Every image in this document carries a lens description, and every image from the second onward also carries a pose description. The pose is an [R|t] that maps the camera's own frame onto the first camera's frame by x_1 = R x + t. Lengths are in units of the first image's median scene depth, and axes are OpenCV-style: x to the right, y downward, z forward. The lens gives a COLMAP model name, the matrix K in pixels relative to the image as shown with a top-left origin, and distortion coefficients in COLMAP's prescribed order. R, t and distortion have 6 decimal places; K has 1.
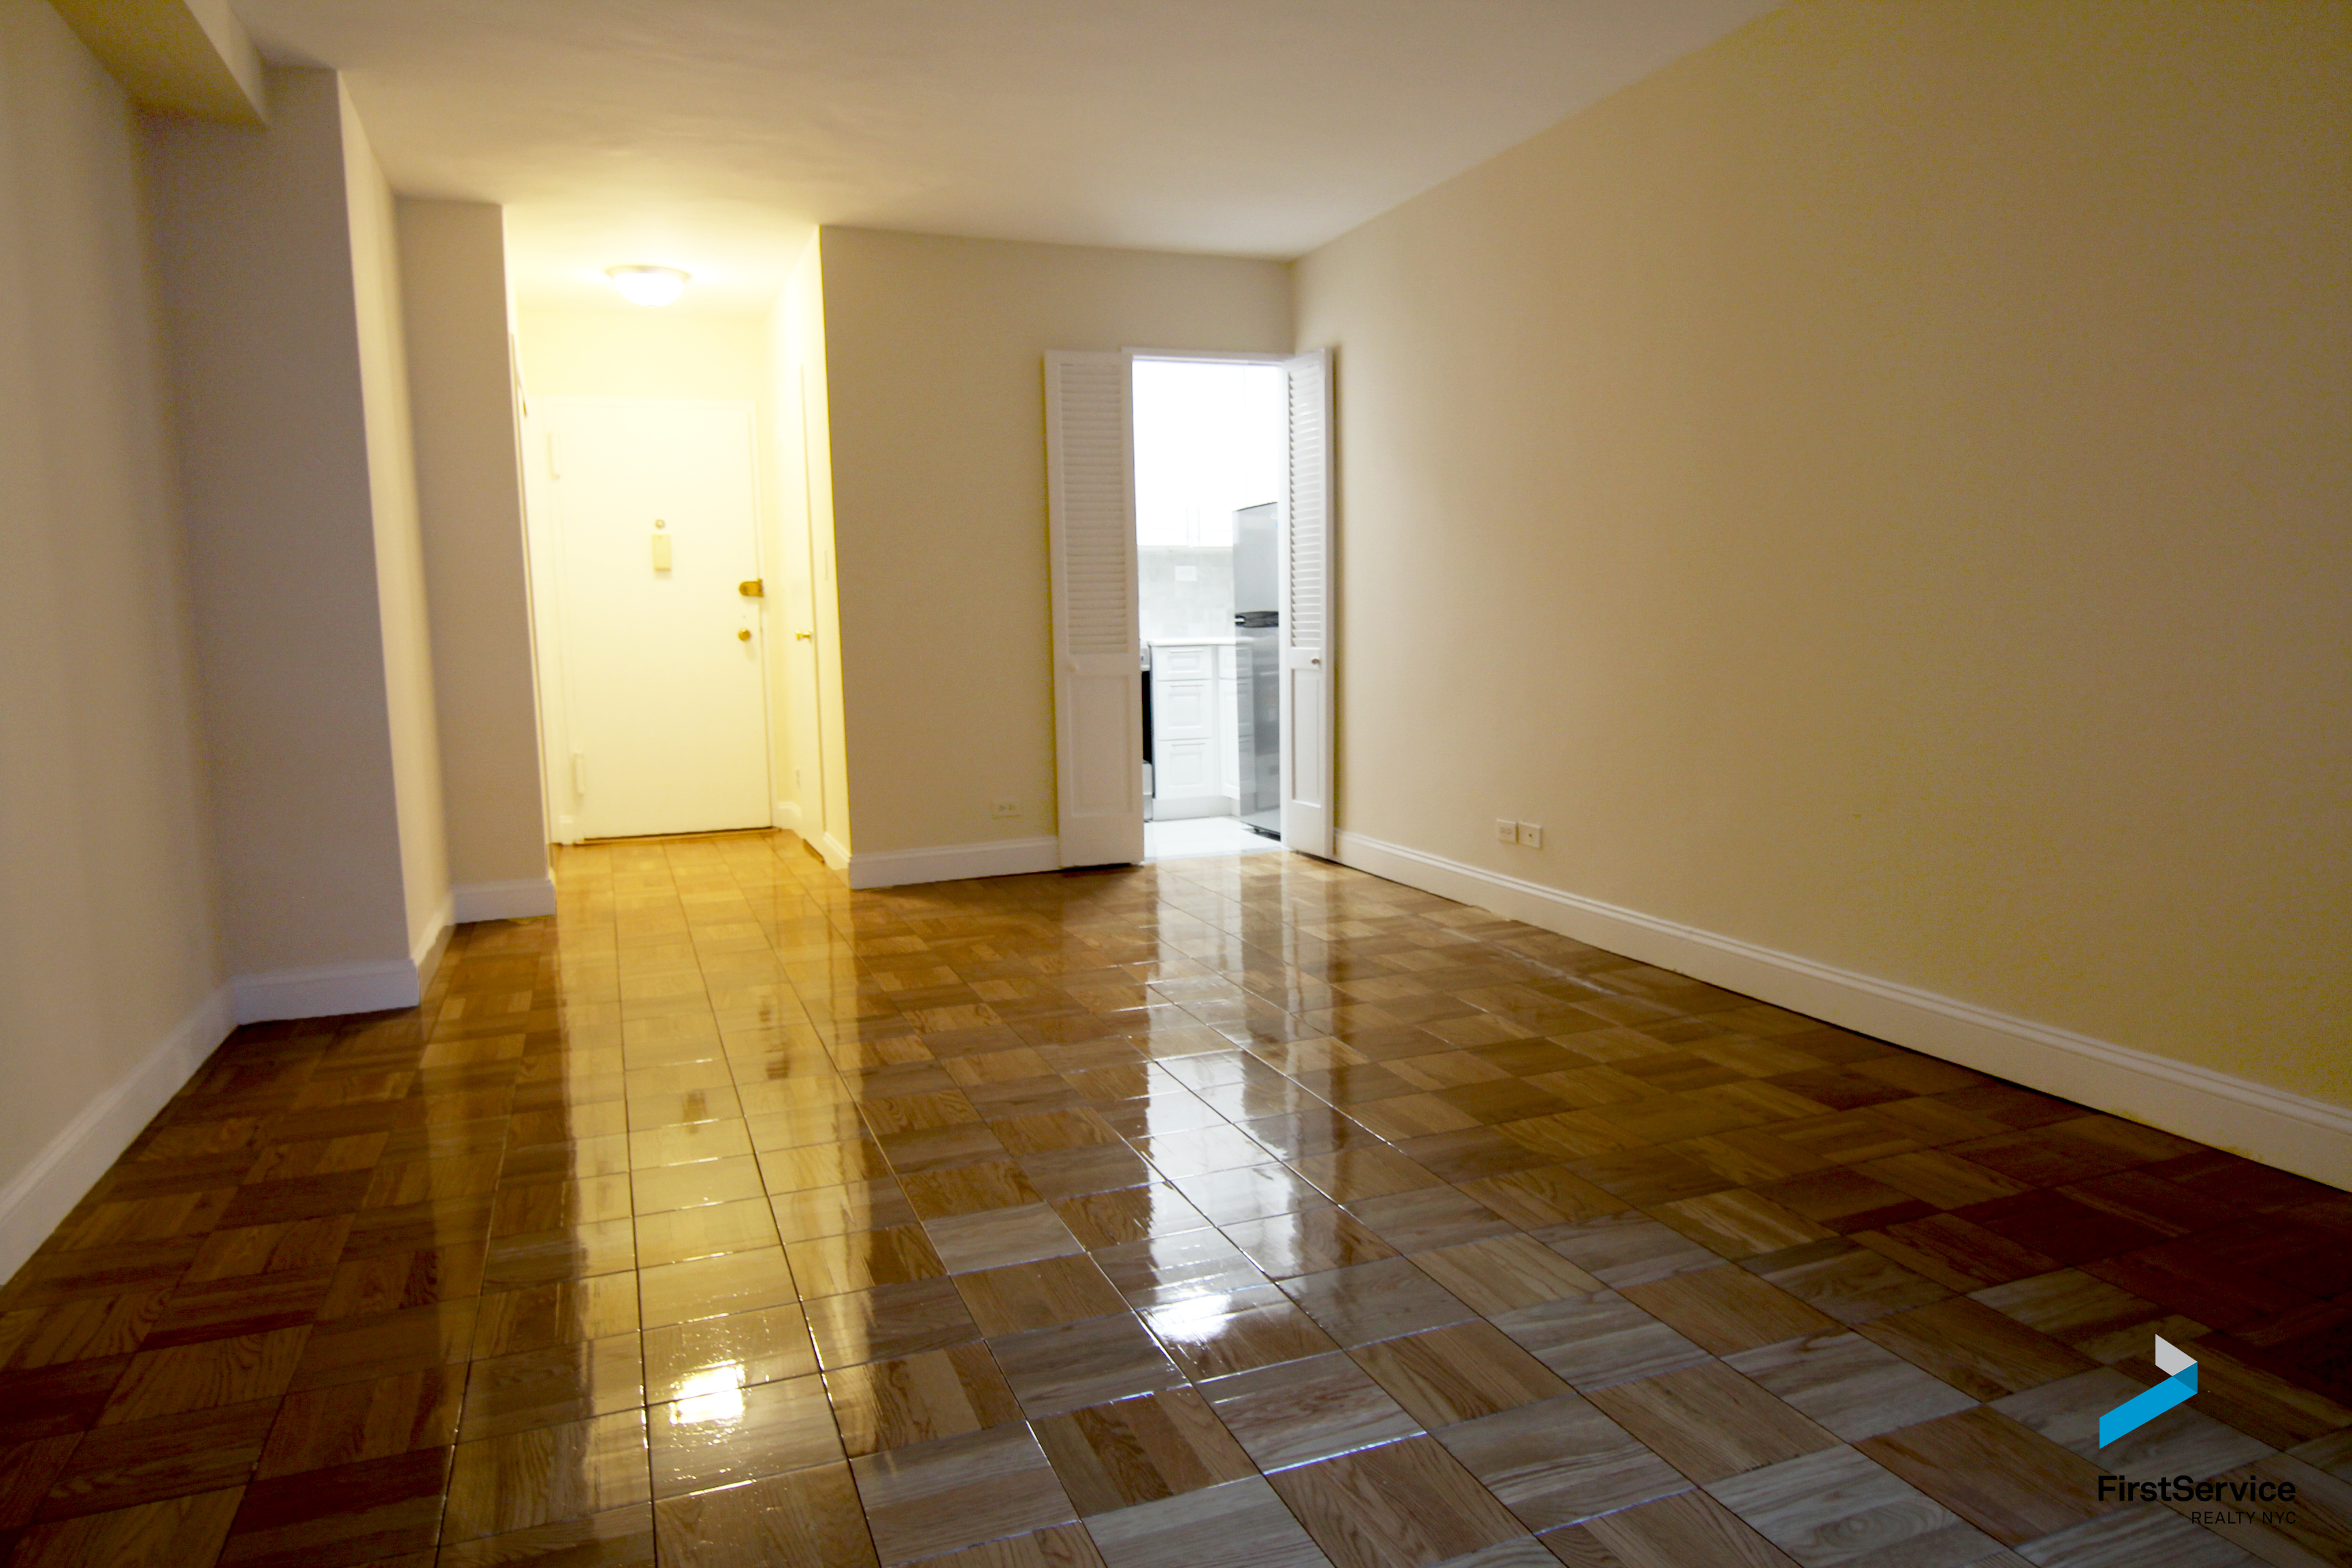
lens RADIAL K [[1459.0, 0, 1176.0], [0, 1459.0, 784.0], [0, 0, 1]] dist [-0.030465, -0.002390]
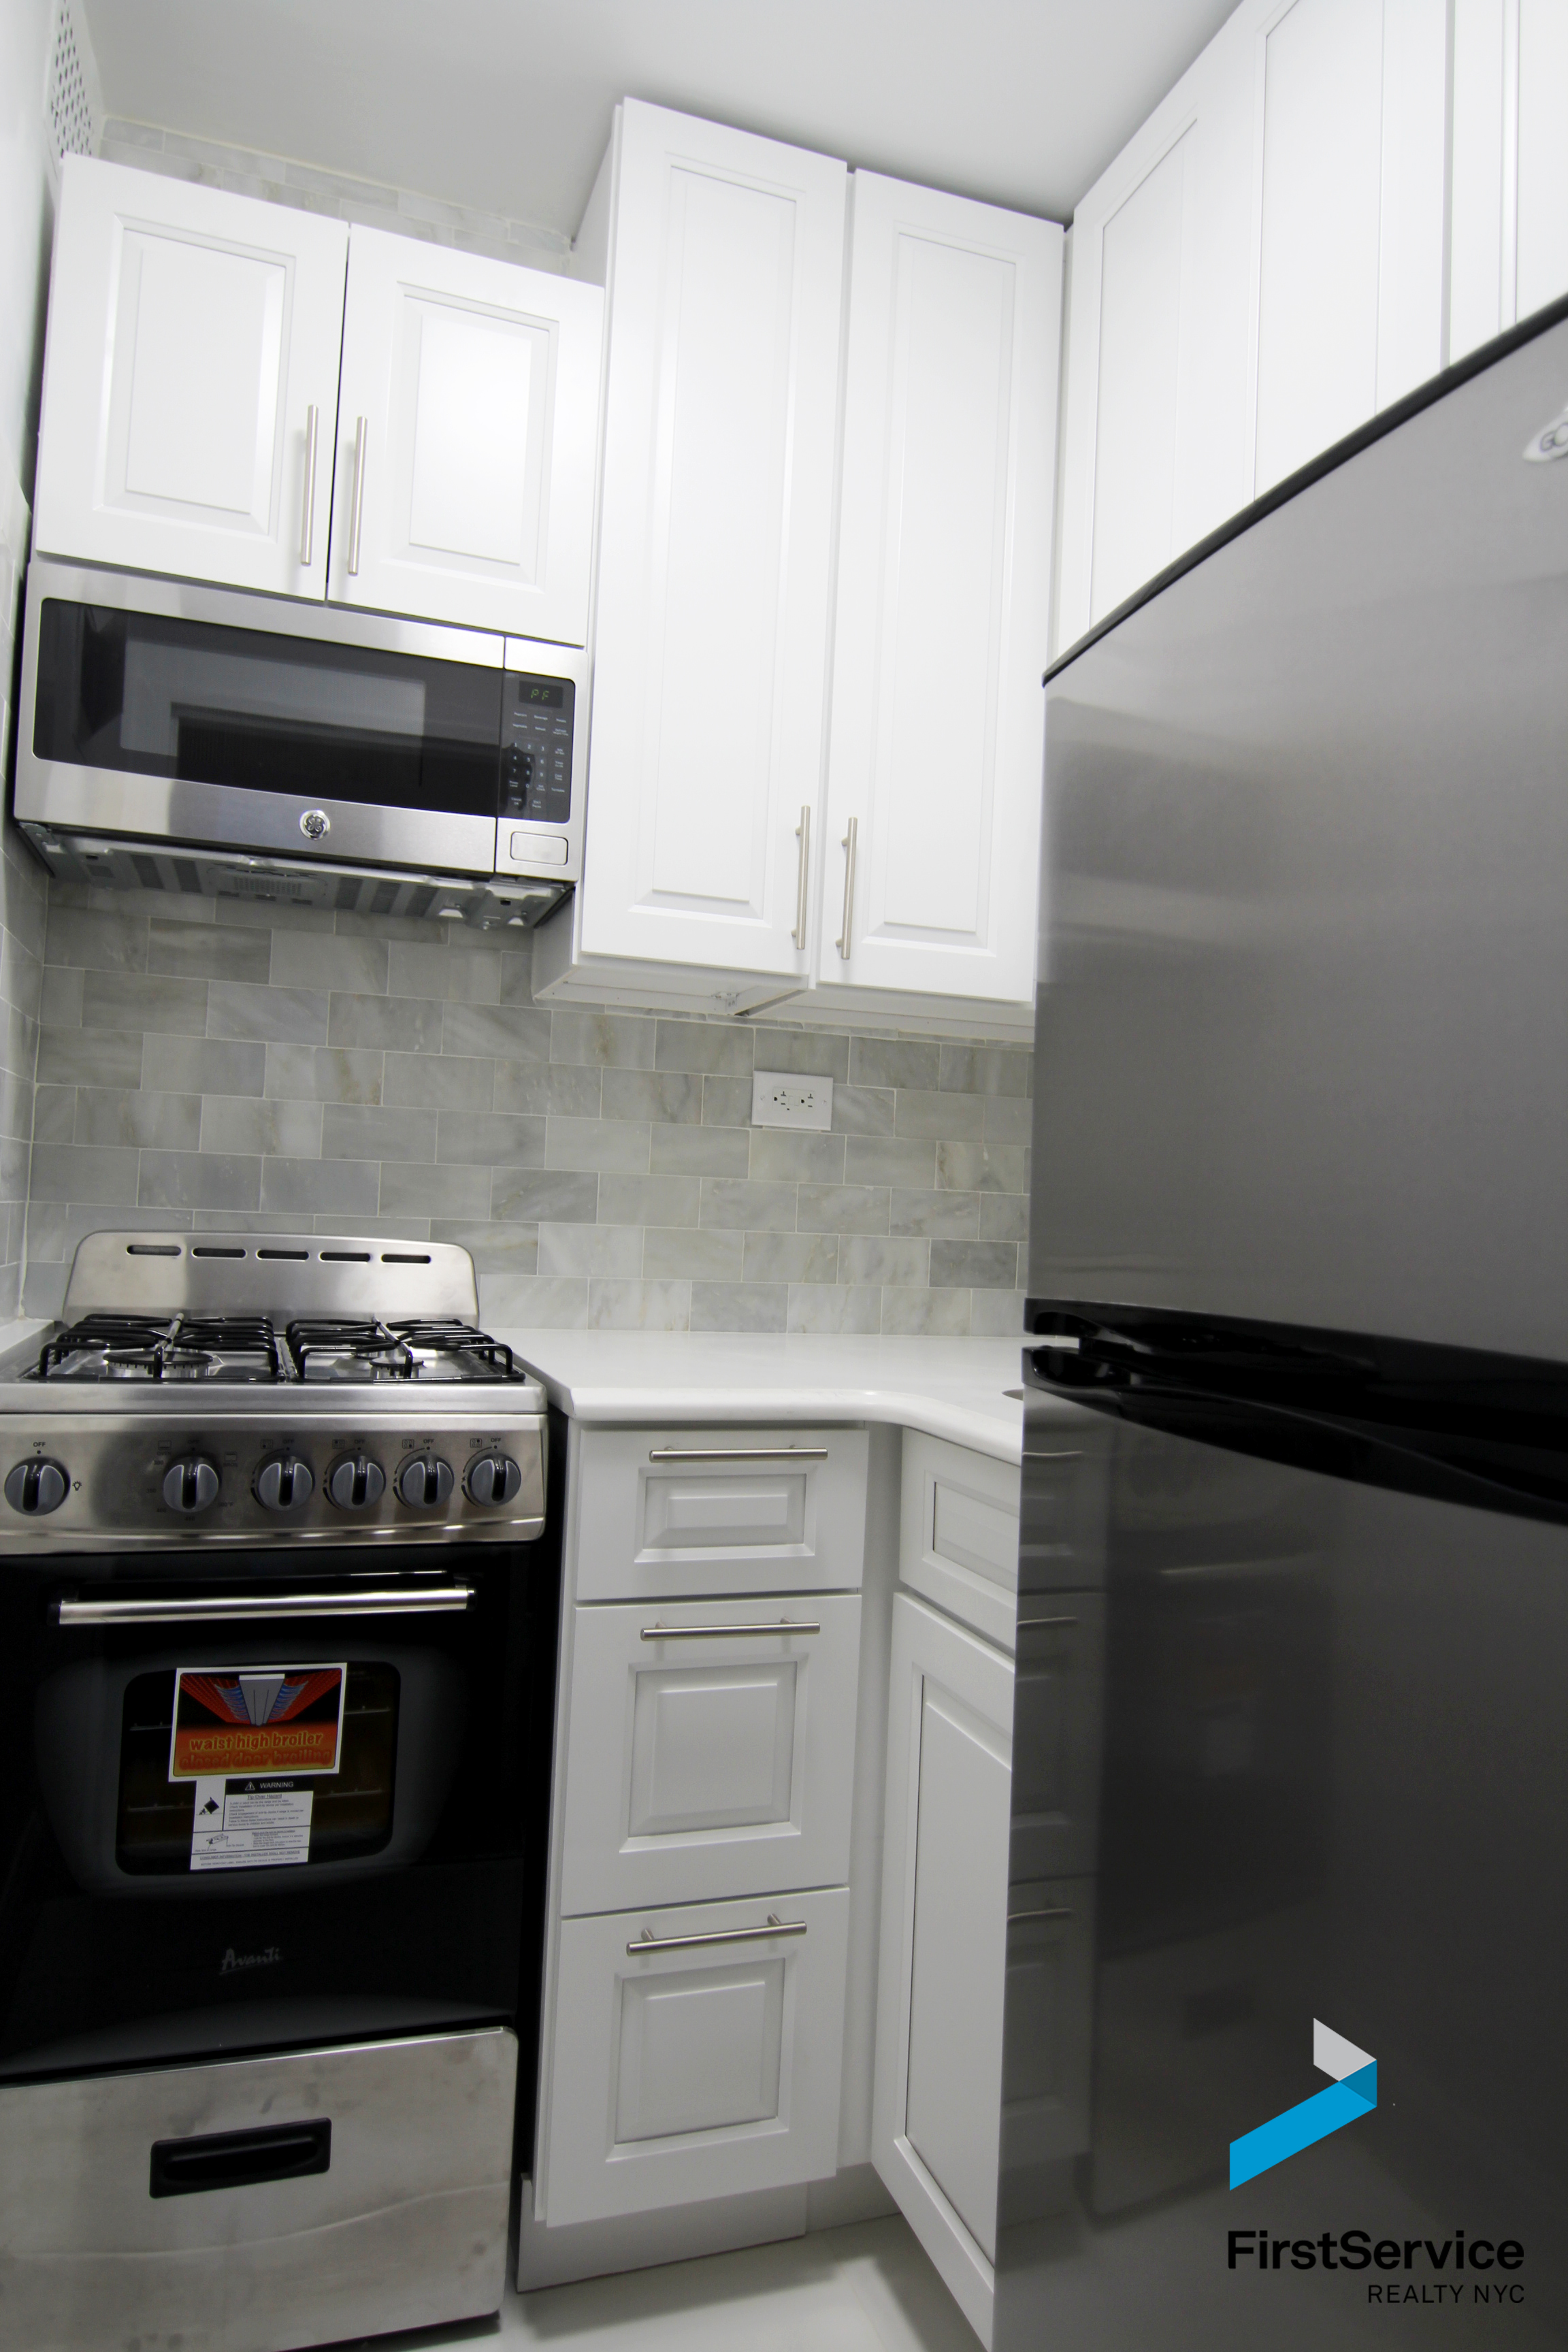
lens RADIAL K [[1459.0, 0, 811.1], [0, 1459.0, 1177.7], [0, 0, 1]] dist [-0.030465, -0.002390]
pose [[0.997076, 0.068630, -0.033617, 0.020342], [-0.072502, 0.988566, -0.132215, -0.102000], [0.024159, 0.134265, 0.990651, 0.801481]]
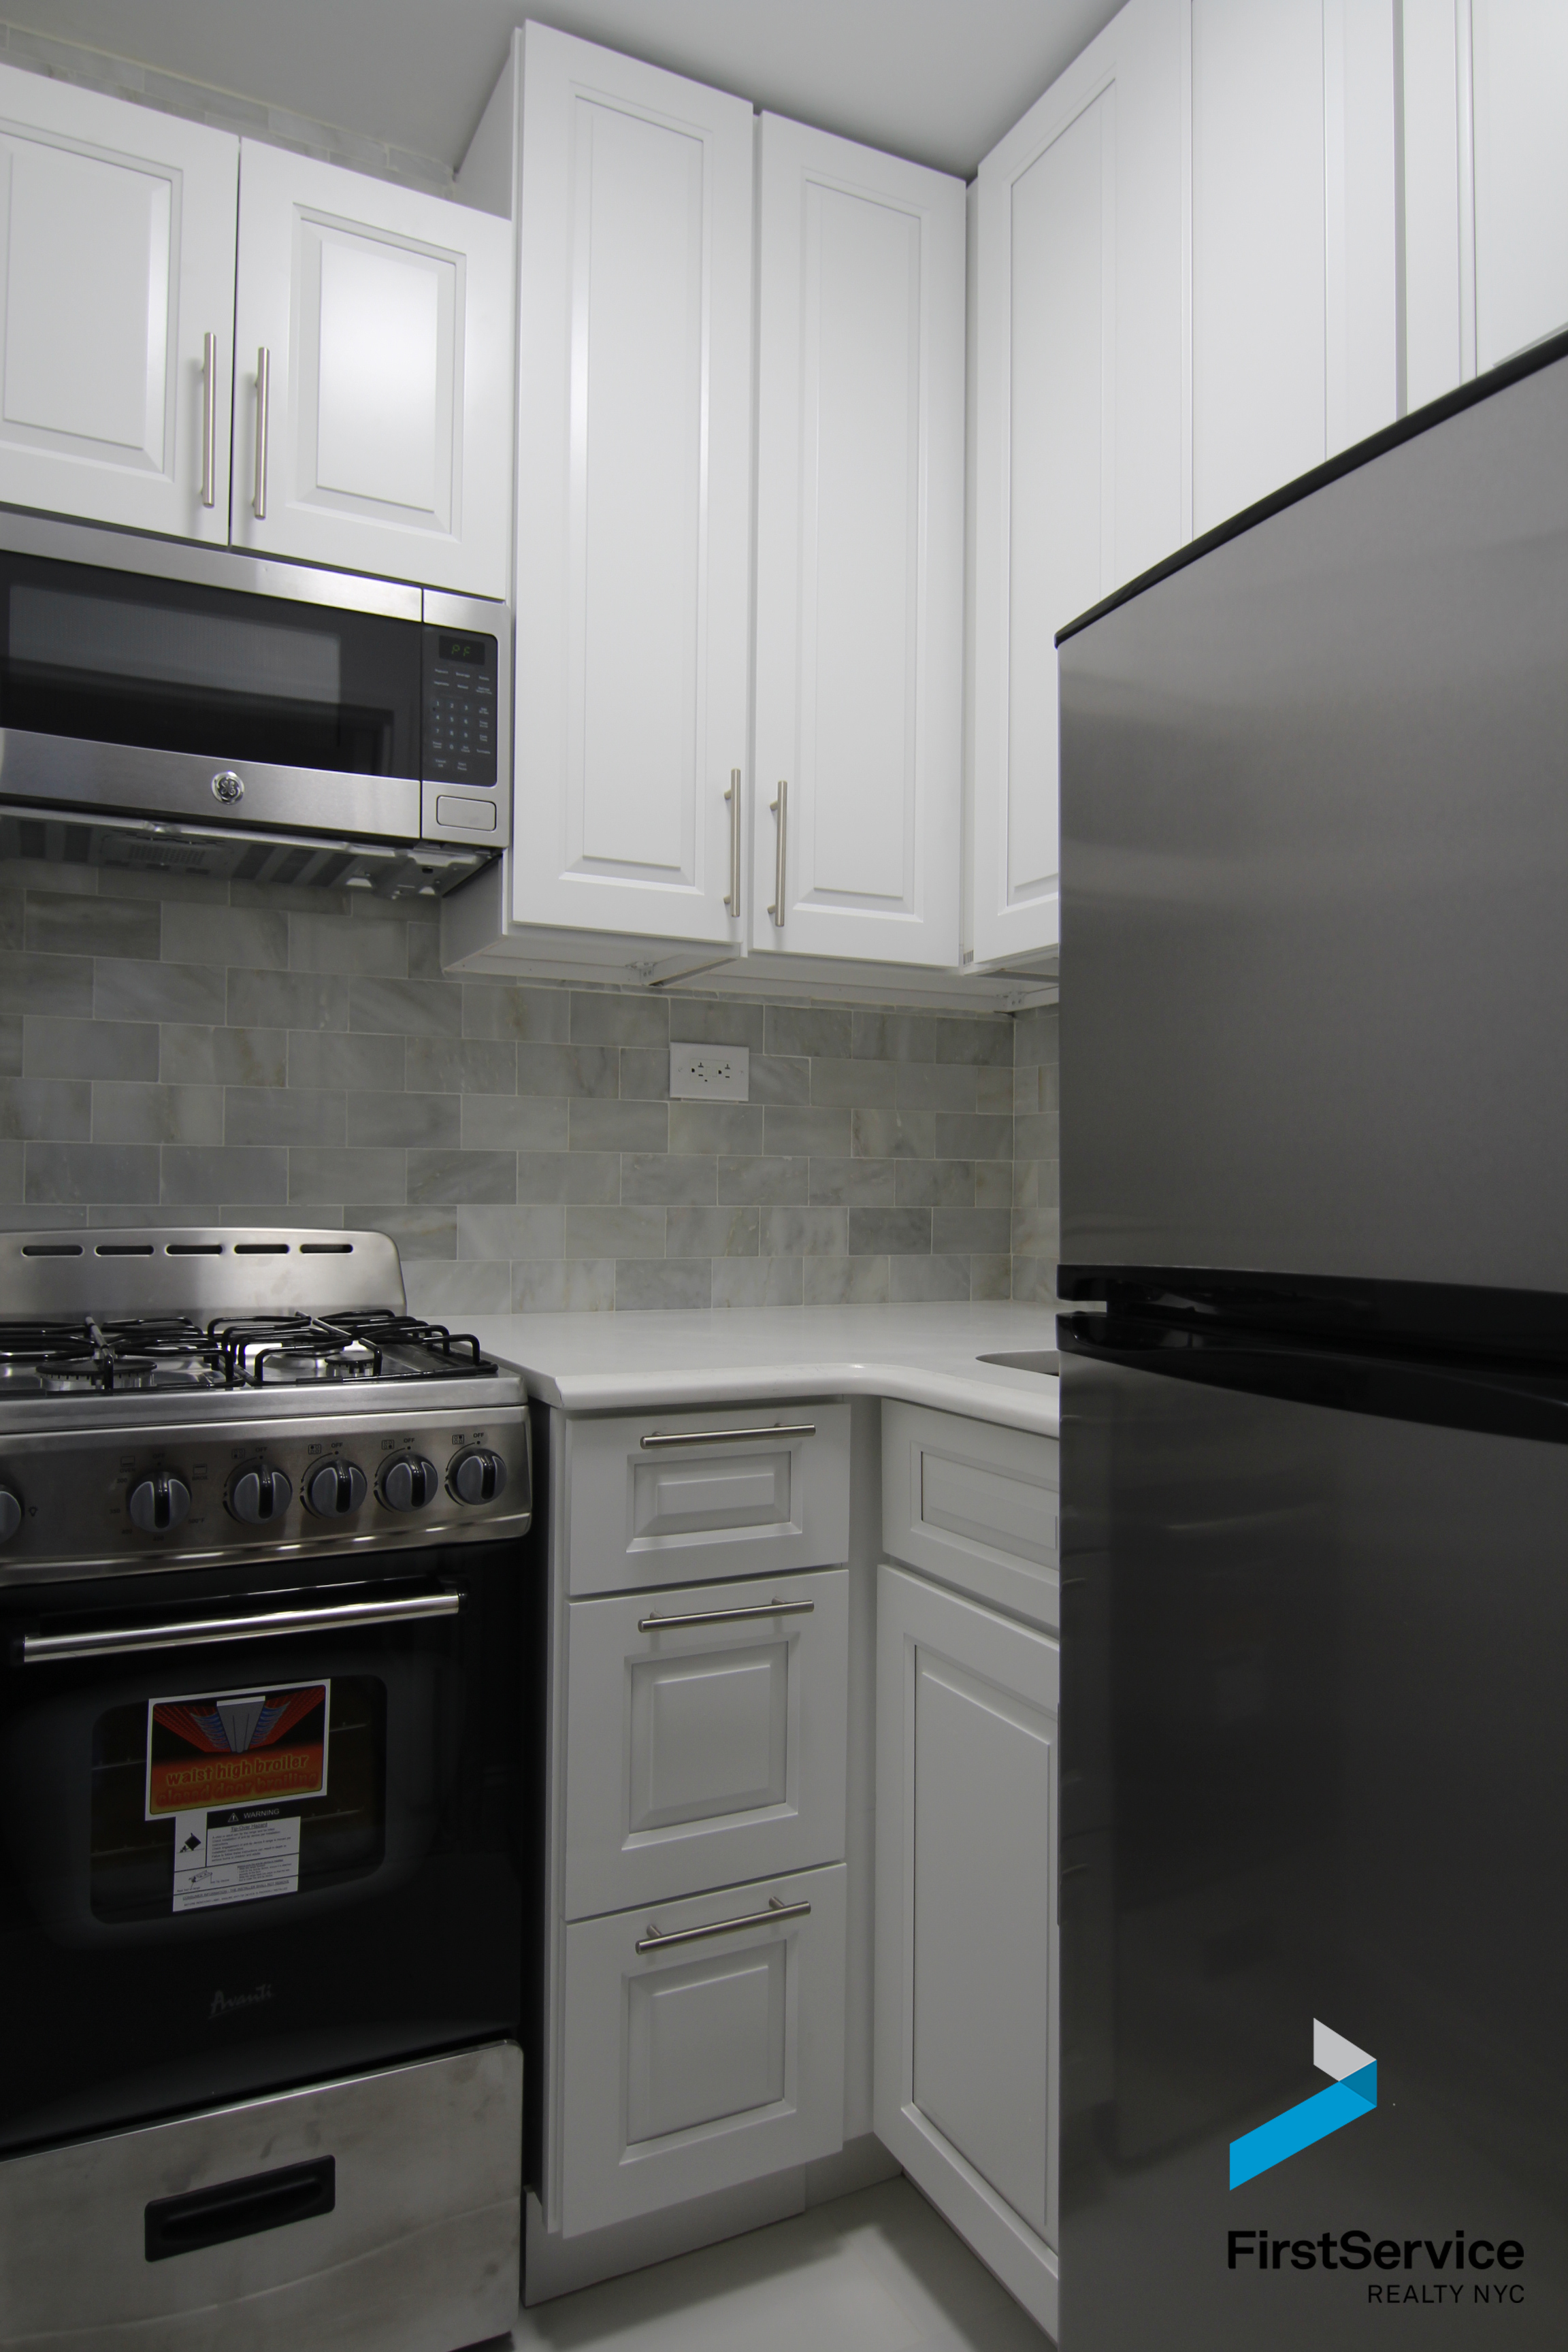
lens RADIAL K [[1459.0, 0, 811.1], [0, 1459.0, 1177.7], [0, 0, 1]] dist [-0.030465, -0.002390]
pose [[0.994439, 0.035850, 0.099023, -0.002328], [-0.024139, 0.992836, -0.117022, -0.101910], [-0.102509, 0.113981, 0.988180, 0.806134]]
